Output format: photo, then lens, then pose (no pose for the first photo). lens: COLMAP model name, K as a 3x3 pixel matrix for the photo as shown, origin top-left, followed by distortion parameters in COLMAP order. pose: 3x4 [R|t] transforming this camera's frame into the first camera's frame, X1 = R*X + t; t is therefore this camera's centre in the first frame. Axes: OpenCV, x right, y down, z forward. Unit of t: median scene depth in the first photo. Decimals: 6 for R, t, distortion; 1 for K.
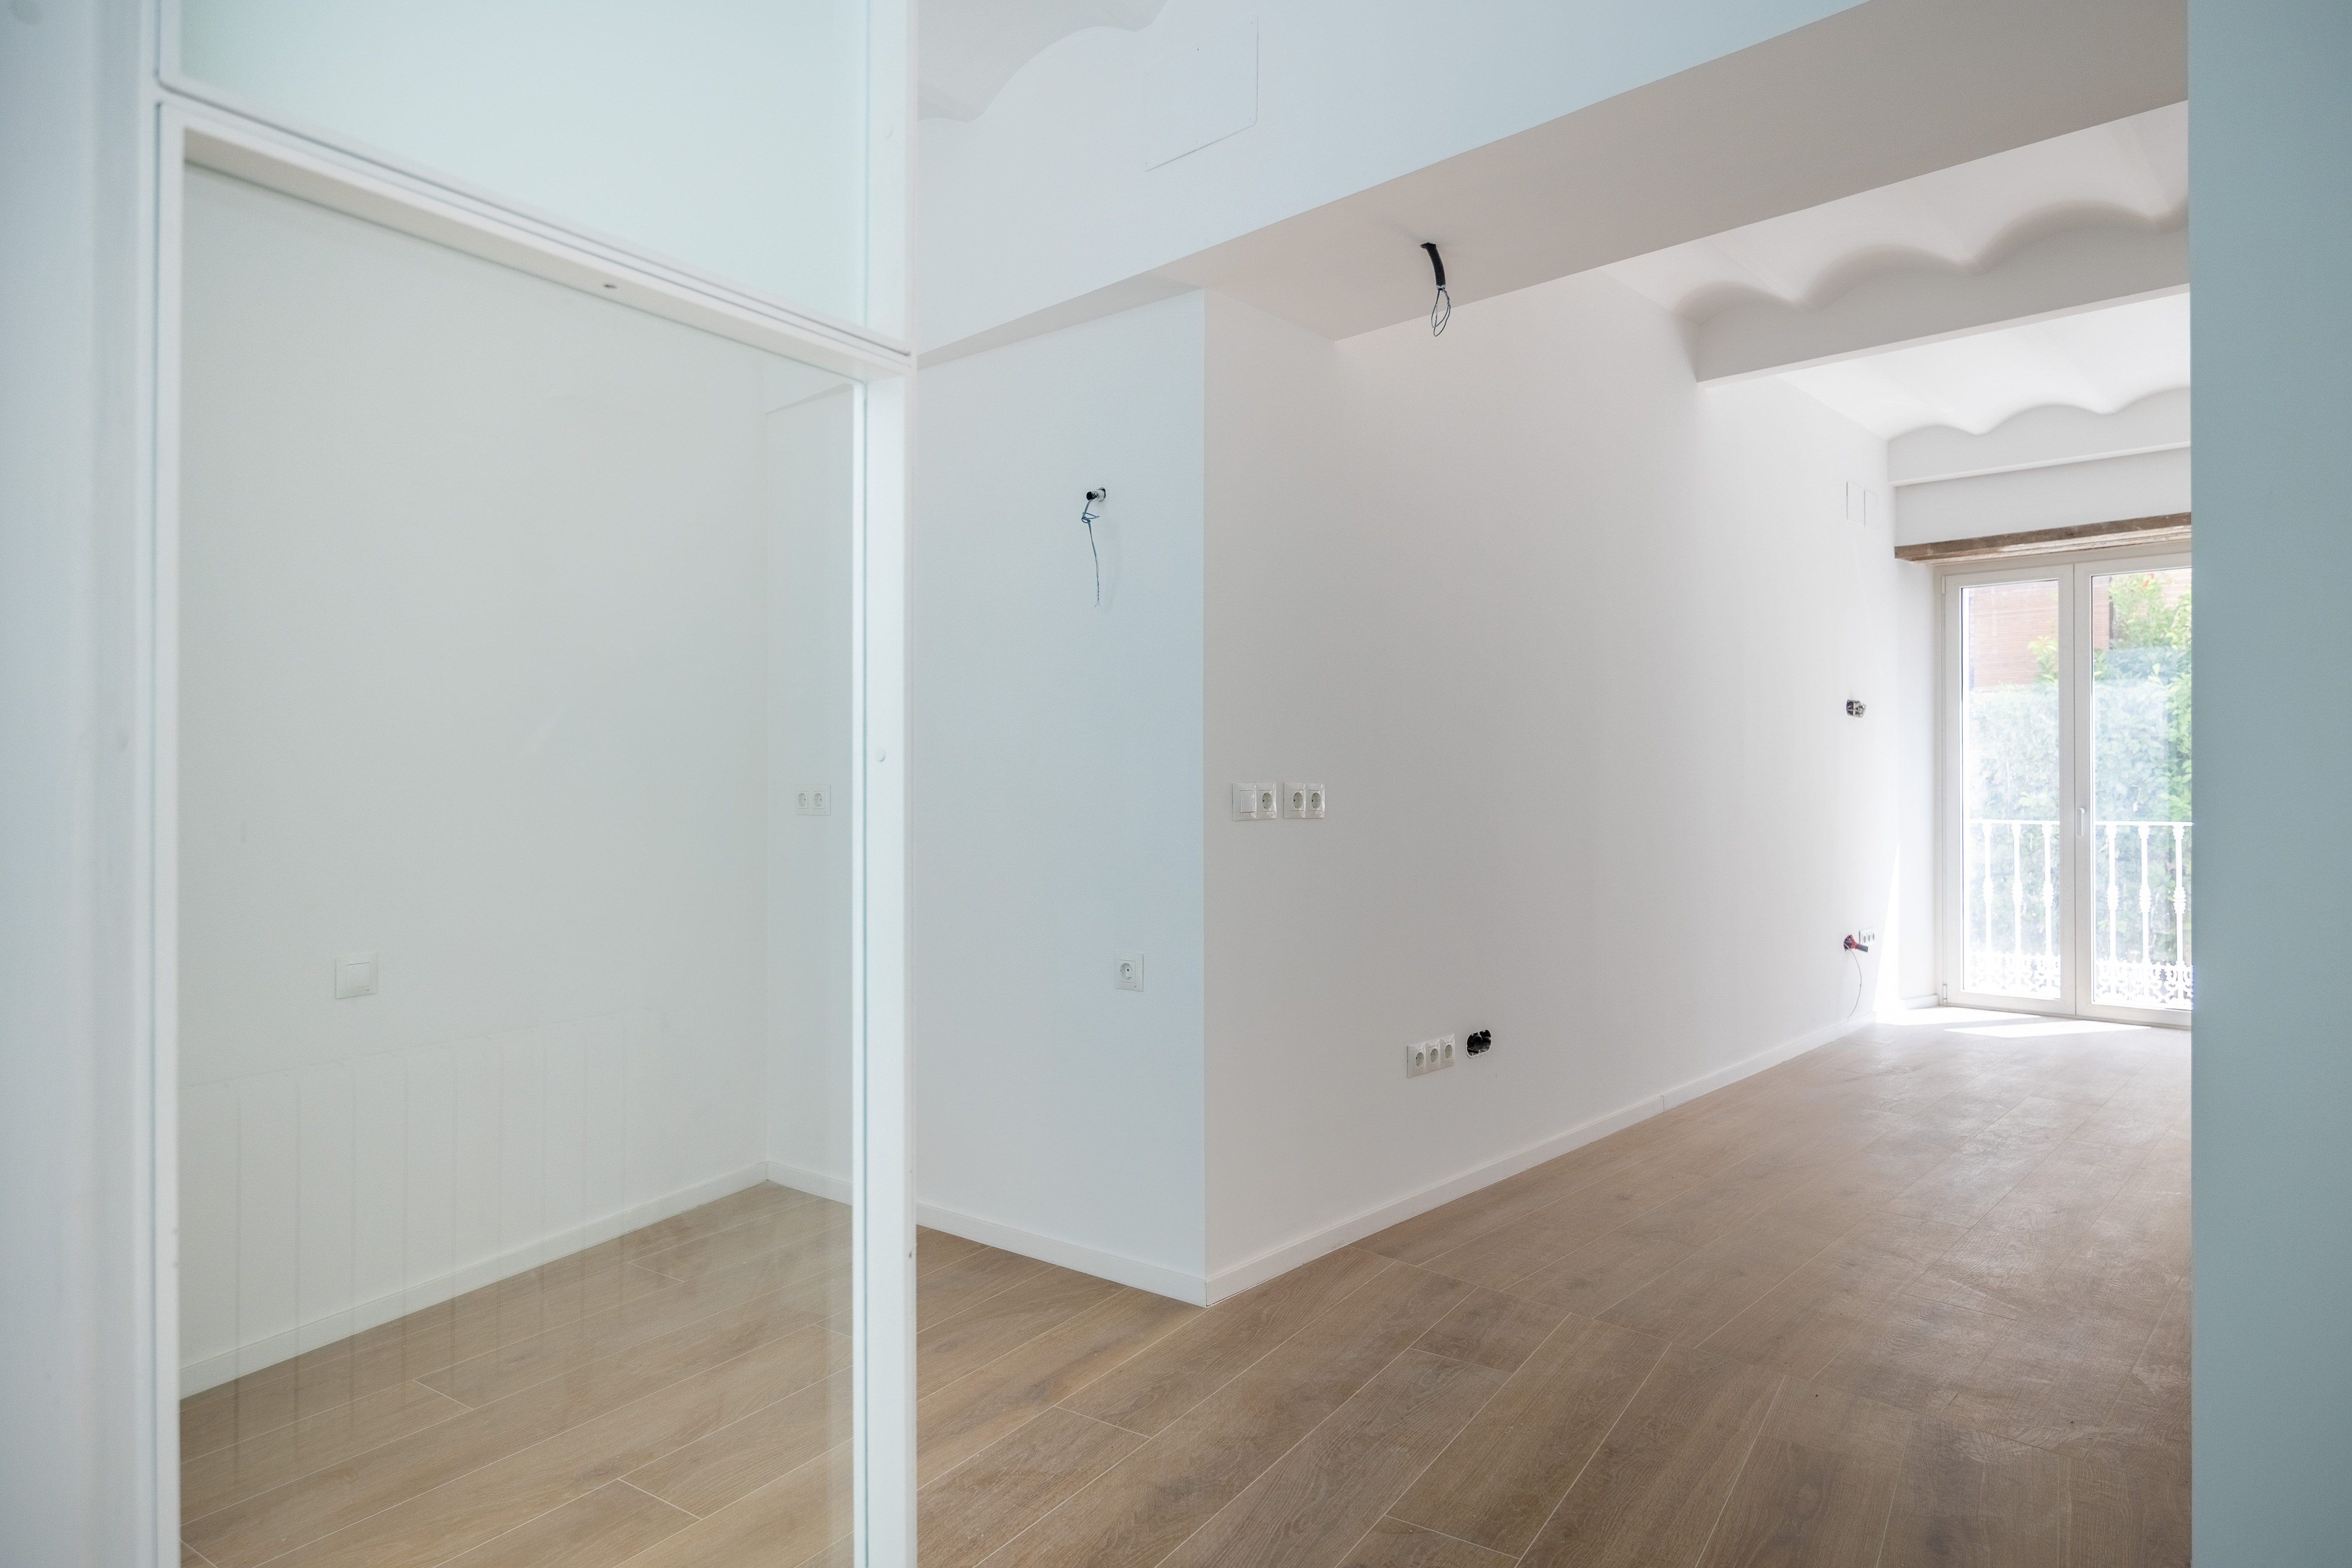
lens RADIAL K [[1318.9, 0, 1172.0], [0, 1318.9, 796.2], [0, 0, 1]] dist [-0.003855, -0.001610]
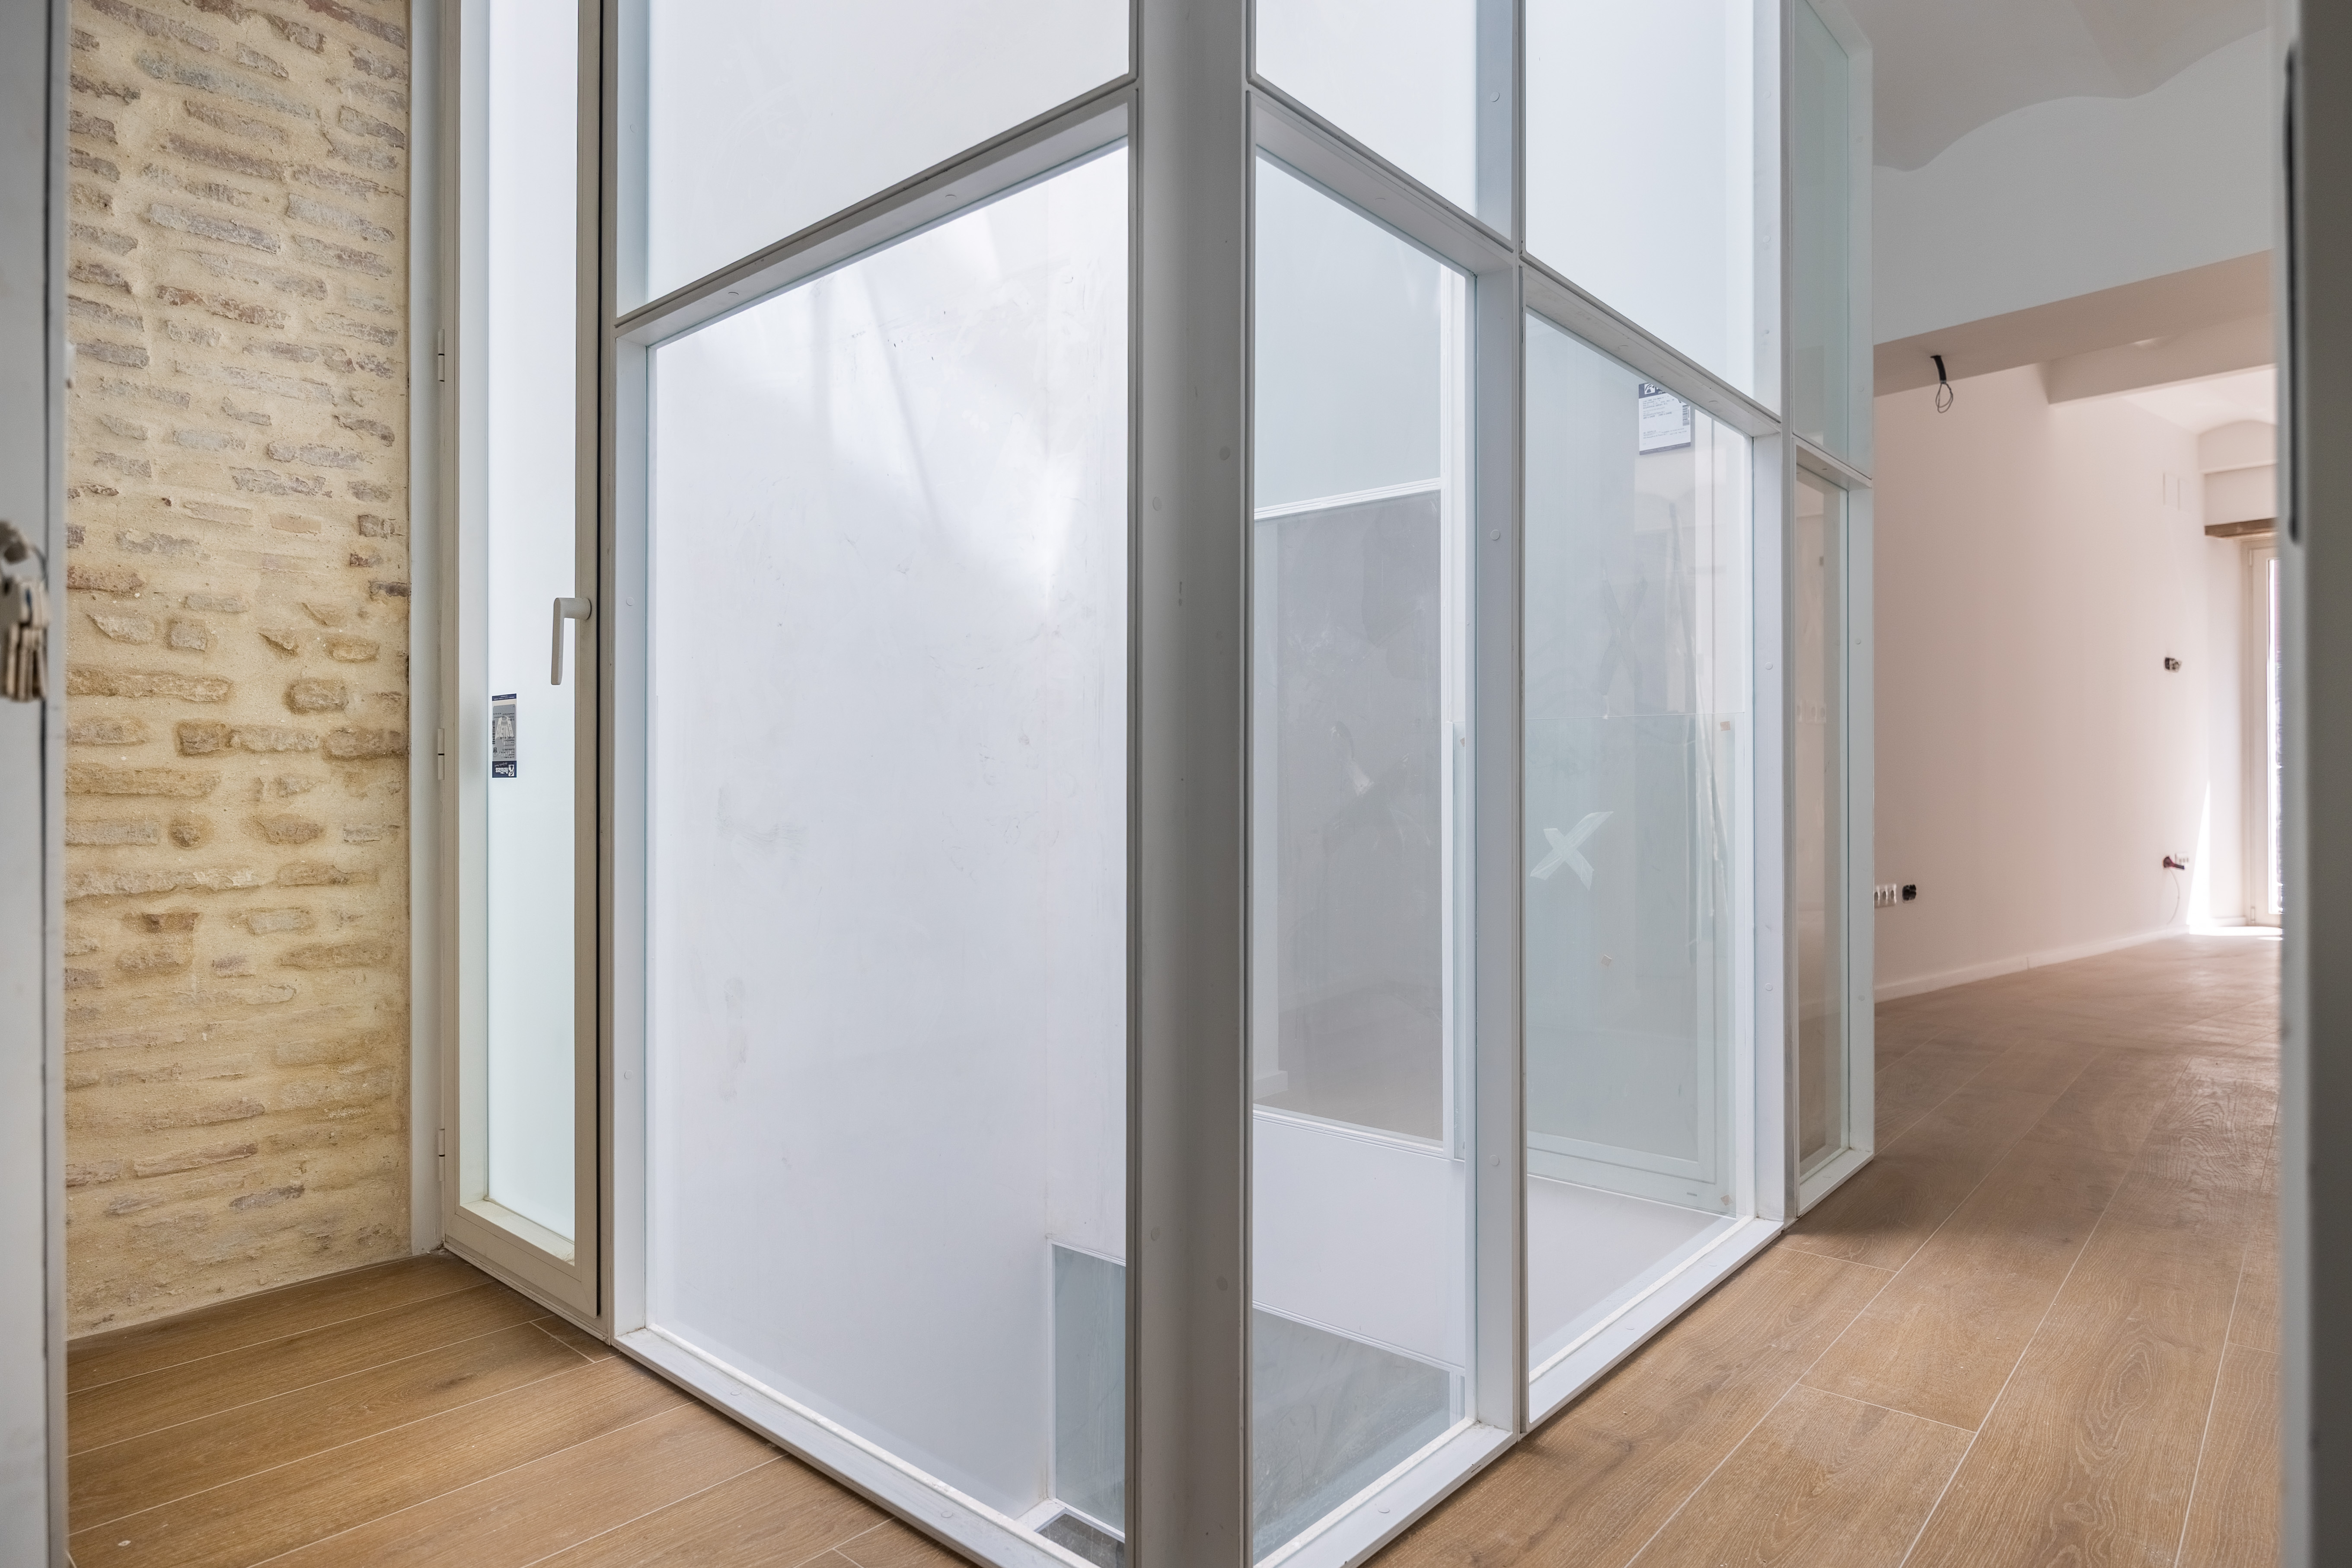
lens RADIAL K [[1318.9, 0, 1172.0], [0, 1318.9, 796.2], [0, 0, 1]] dist [-0.003855, -0.001610]
pose [[0.990093, -0.004588, -0.140341, -0.204671], [0.004781, 0.999988, 0.001037, 0.046138], [0.140334, -0.001697, 0.990103, -0.294368]]
